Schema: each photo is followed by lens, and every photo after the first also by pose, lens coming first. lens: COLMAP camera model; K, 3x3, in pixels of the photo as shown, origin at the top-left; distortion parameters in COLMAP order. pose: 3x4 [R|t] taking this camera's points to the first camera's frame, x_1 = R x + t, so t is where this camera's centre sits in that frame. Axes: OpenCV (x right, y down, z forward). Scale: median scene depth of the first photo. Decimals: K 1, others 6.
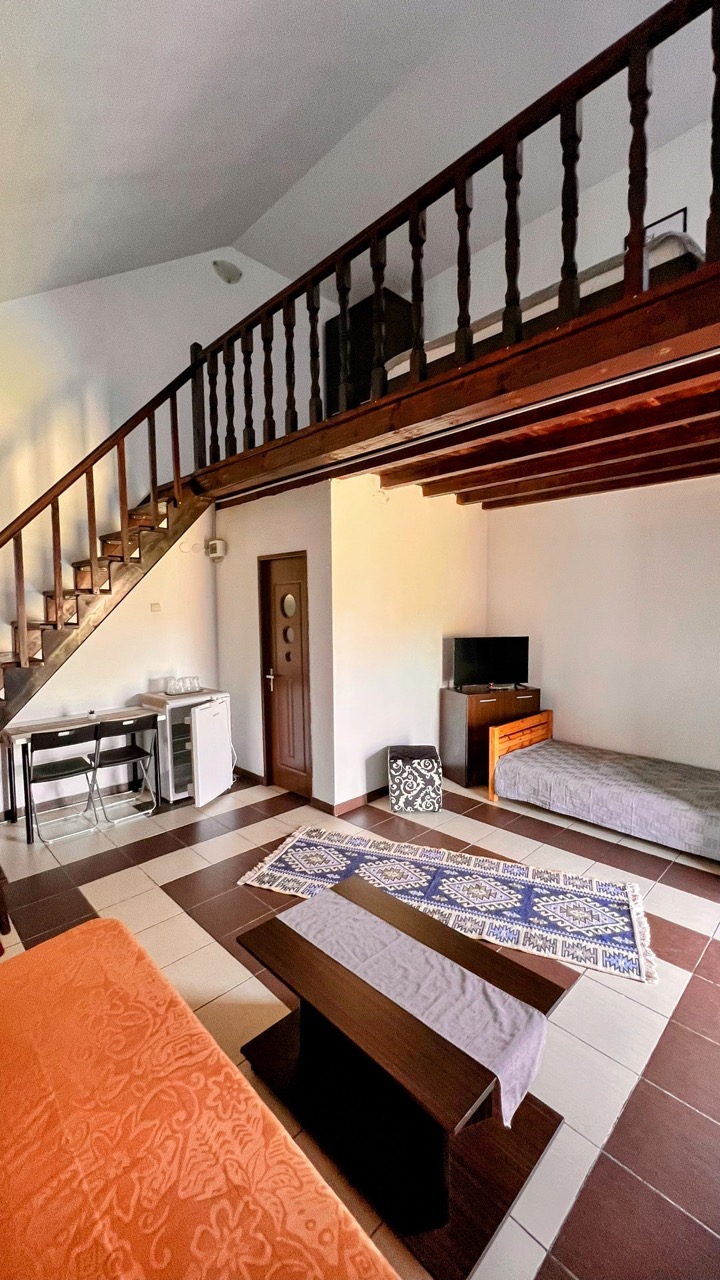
lens RADIAL K [[511.7, 0, 363.5], [0, 511.7, 638.7], [0, 0, 1]] dist [-0.000471, 0.000126]
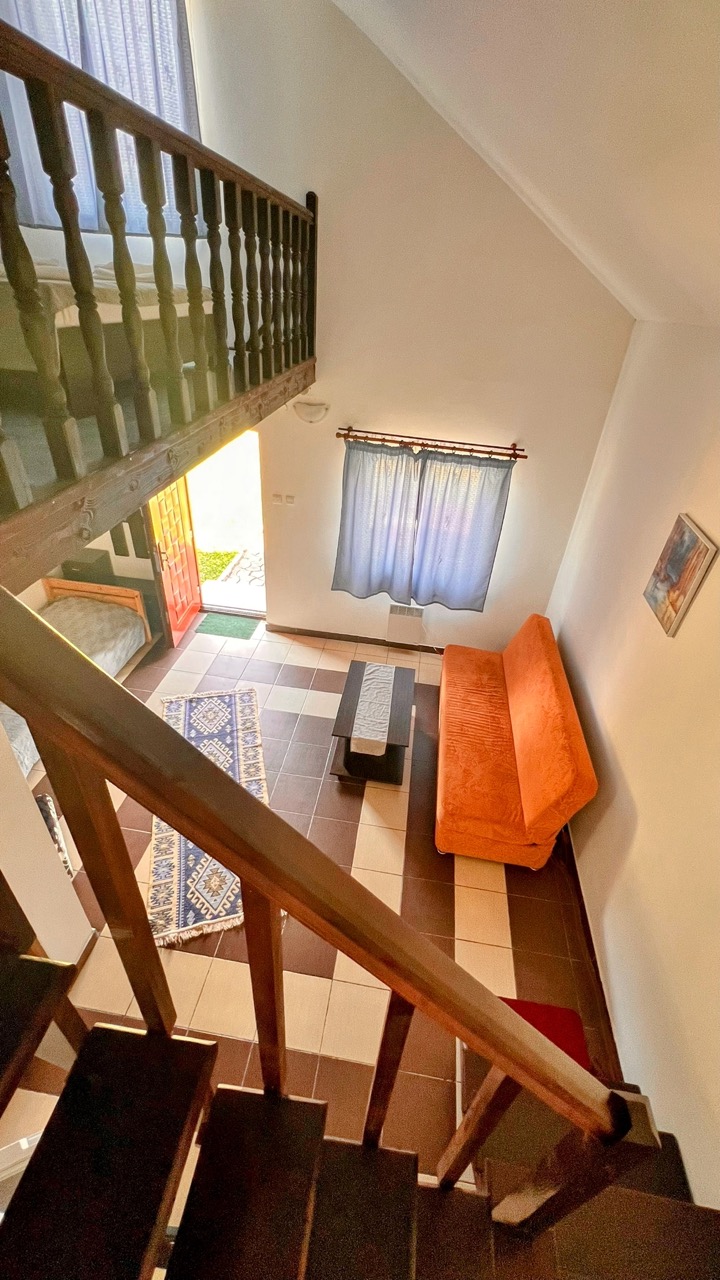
lens RADIAL K [[511.7, 0, 364.3], [0, 511.7, 635.5], [0, 0, 1]] dist [-0.000471, 0.000126]
pose [[-0.610368, -0.473241, 0.635211, -0.806481], [-0.009608, 0.806280, 0.591457, -0.652912], [-0.792060, 0.354903, -0.496674, 1.305566]]
